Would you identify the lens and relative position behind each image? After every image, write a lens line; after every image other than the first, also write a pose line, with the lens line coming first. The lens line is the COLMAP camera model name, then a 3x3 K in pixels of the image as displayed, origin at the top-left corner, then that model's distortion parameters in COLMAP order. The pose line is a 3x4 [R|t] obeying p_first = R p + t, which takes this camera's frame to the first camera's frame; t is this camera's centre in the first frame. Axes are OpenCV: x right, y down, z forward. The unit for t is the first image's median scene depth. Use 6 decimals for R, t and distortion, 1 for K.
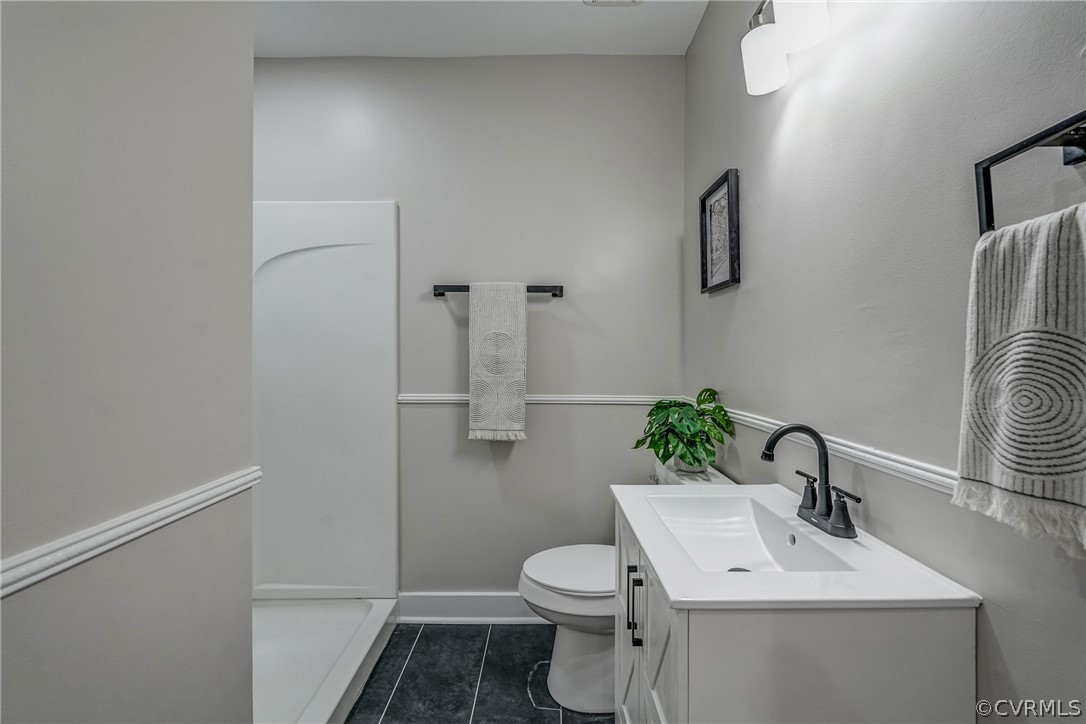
lens RADIAL K [[481.5, 0, 538.1], [0, 481.5, 351.3], [0, 0, 1]] dist [-0.012973, 0.004702]
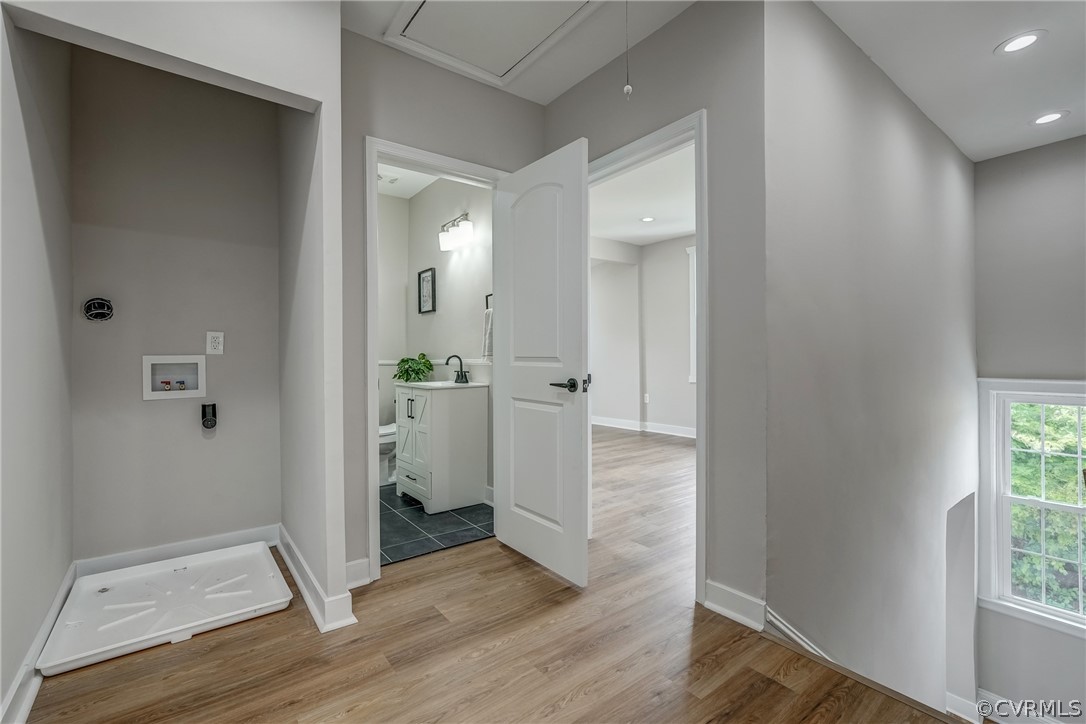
lens RADIAL K [[481.5, 0, 543.1], [0, 481.5, 356.1], [0, 0, 1]] dist [-0.012973, 0.004702]
pose [[0.786403, 0.013496, 0.617567, -1.173311], [-0.005180, 0.999870, -0.015254, 0.219263], [-0.617693, 0.008796, 0.786370, -2.264596]]
